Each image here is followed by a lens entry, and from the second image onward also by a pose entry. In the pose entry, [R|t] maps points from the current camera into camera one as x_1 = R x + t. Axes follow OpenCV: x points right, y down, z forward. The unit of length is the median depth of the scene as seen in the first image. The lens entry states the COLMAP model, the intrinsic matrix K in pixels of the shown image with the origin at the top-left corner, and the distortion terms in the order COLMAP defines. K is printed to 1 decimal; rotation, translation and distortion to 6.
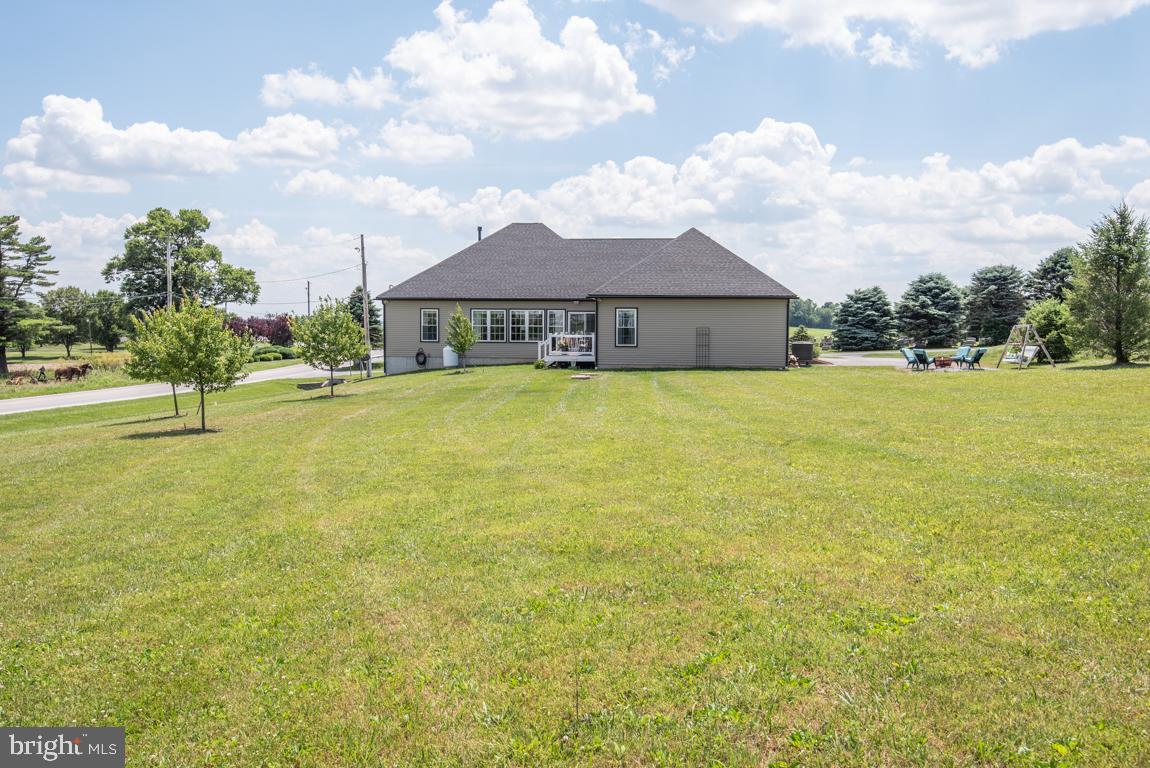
lens RADIAL K [[997.0, 0, 575.0], [0, 997.0, 384.0], [0, 0, 1]] dist [0.050175, 0.014238]
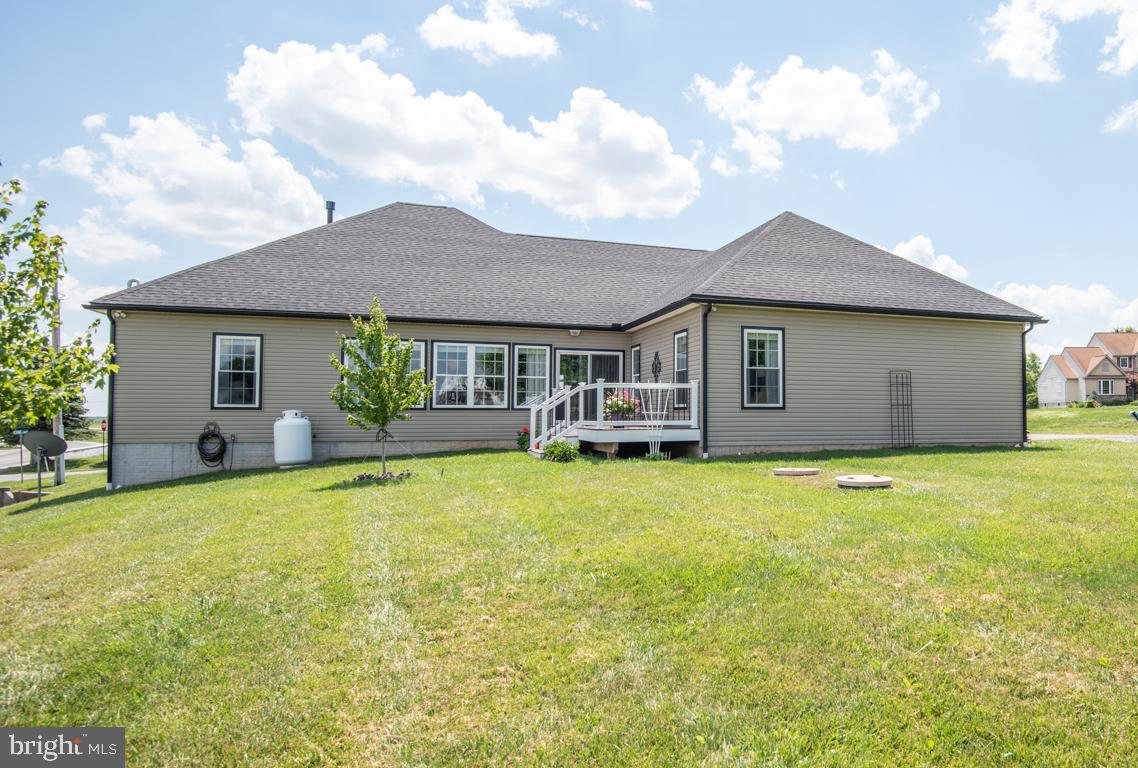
lens RADIAL K [[660.6, 0, 569.0], [0, 660.6, 384.0], [0, 0, 1]] dist [0.027013, 0.000002]
pose [[0.869127, 0.026251, 0.493891, -0.149131], [0.035651, 0.992668, -0.115498, -0.012272], [-0.493302, 0.117990, 0.861819, 0.608796]]
